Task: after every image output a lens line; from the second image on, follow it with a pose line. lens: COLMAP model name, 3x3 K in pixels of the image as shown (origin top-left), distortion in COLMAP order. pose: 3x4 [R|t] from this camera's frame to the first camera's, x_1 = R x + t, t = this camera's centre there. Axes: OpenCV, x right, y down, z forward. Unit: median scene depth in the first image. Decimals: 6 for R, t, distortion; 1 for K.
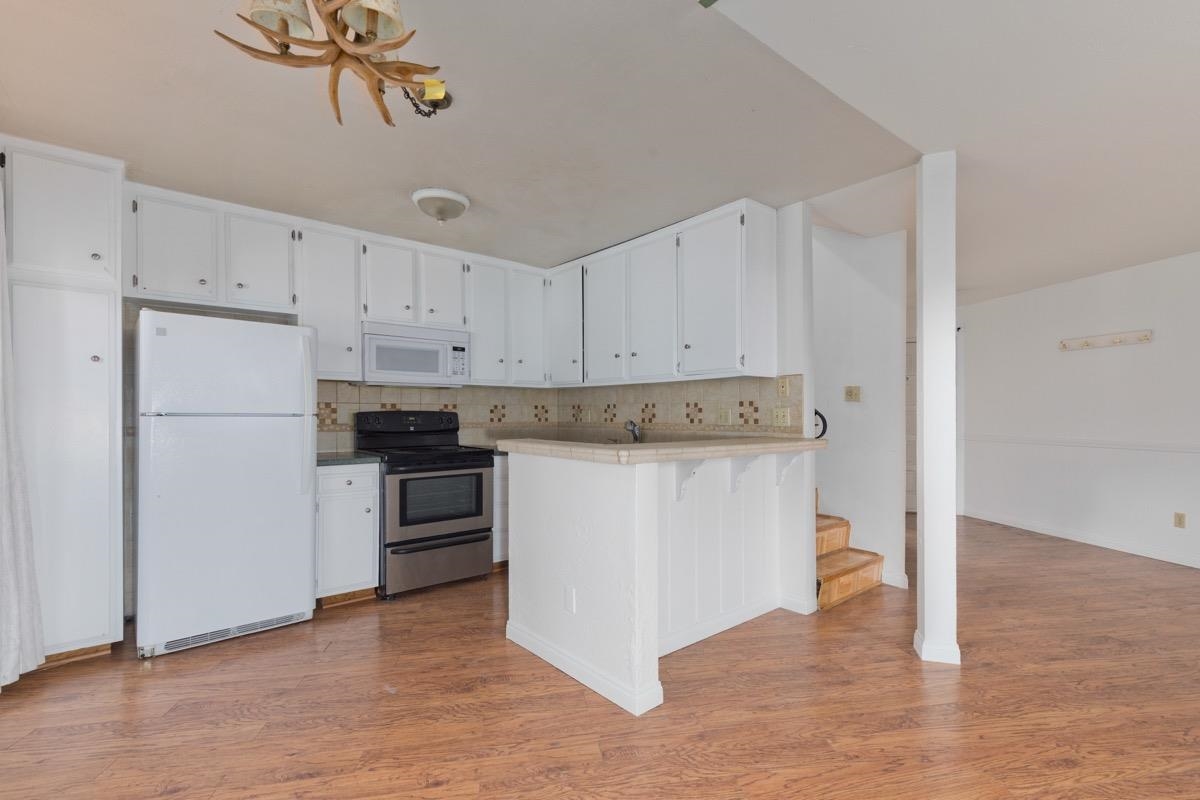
lens RADIAL K [[539.3, 0, 598.7], [0, 539.3, 421.9], [0, 0, 1]] dist [-0.000680, 0.000309]
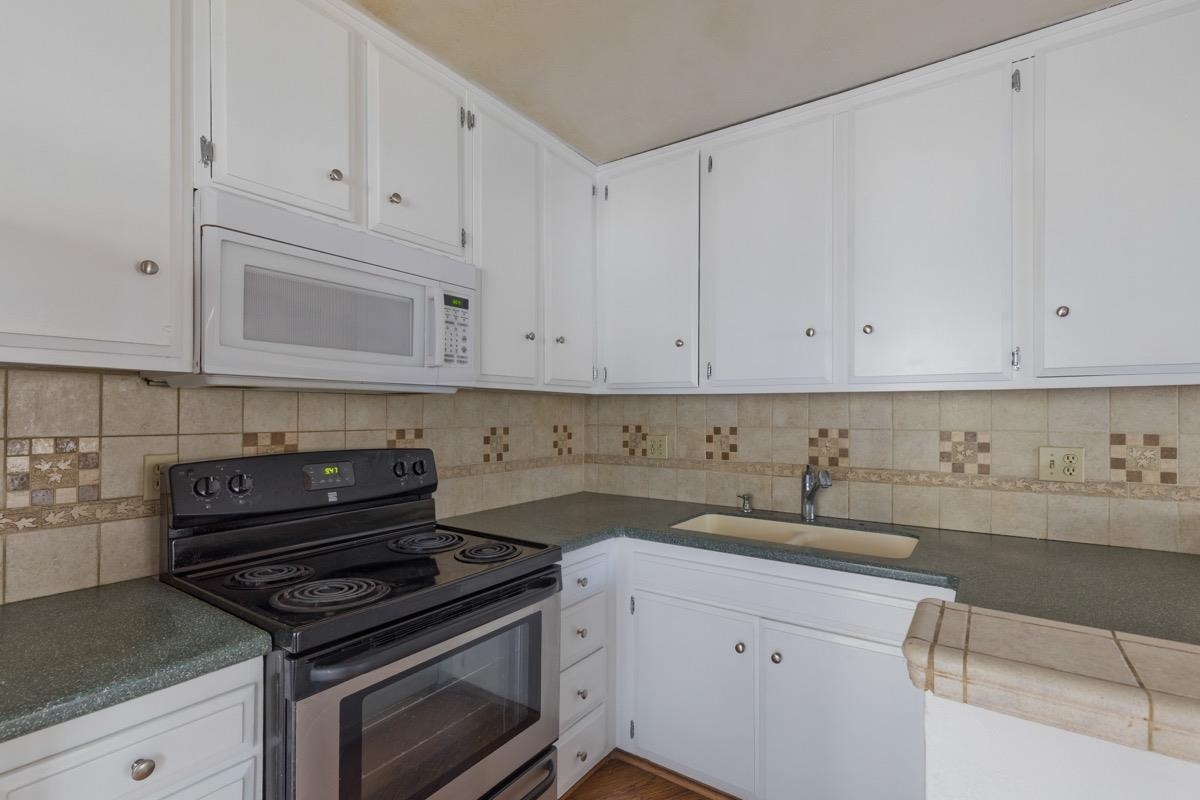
lens RADIAL K [[549.2, 0, 604.8], [0, 549.2, 412.6], [0, 0, 1]] dist [-0.001775, -0.000214]
pose [[0.964070, 0.003712, 0.265621, -0.259090], [0.000519, 0.999874, -0.015857, -0.042197], [-0.265647, 0.015425, 0.963947, 0.556739]]
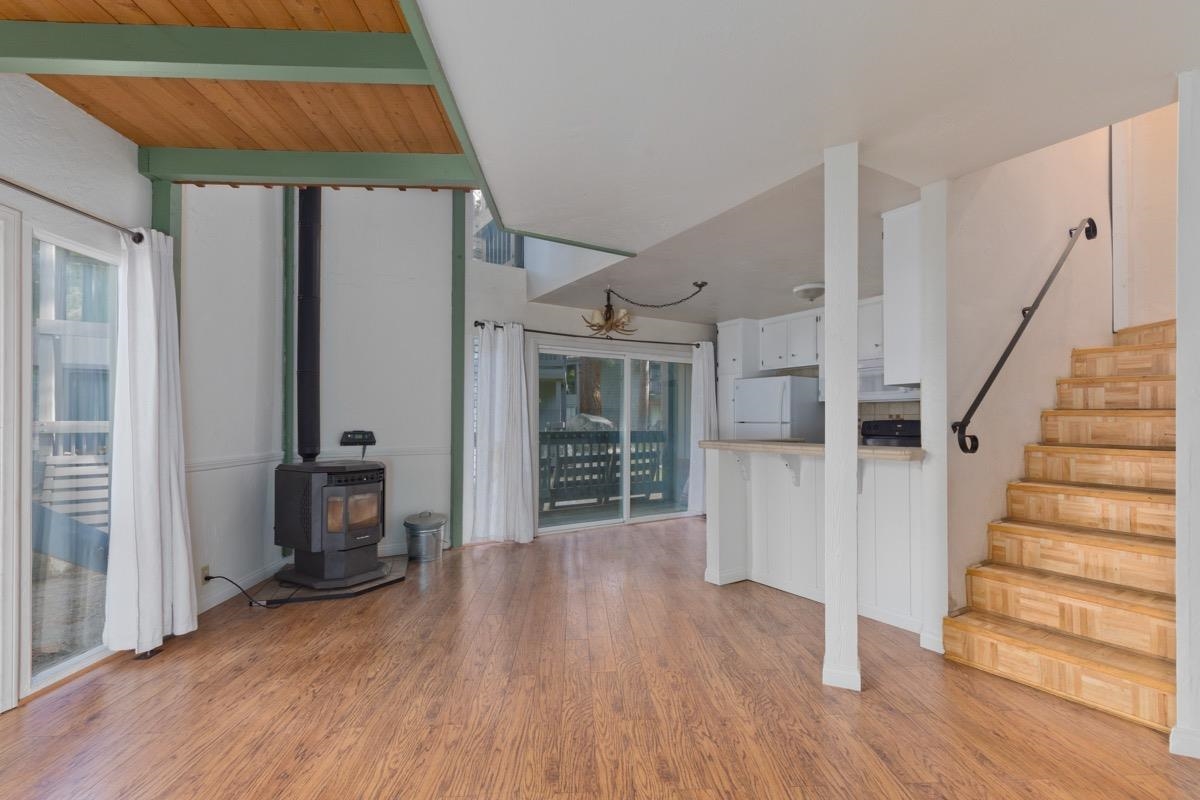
lens RADIAL K [[539.3, 0, 598.7], [0, 539.3, 421.9], [0, 0, 1]] dist [-0.000680, 0.000309]
pose [[-0.135501, -0.002649, -0.990774, 1.038013], [-0.016789, 0.999859, -0.000377, -0.003132], [0.990635, 0.016583, -0.135526, 0.453899]]
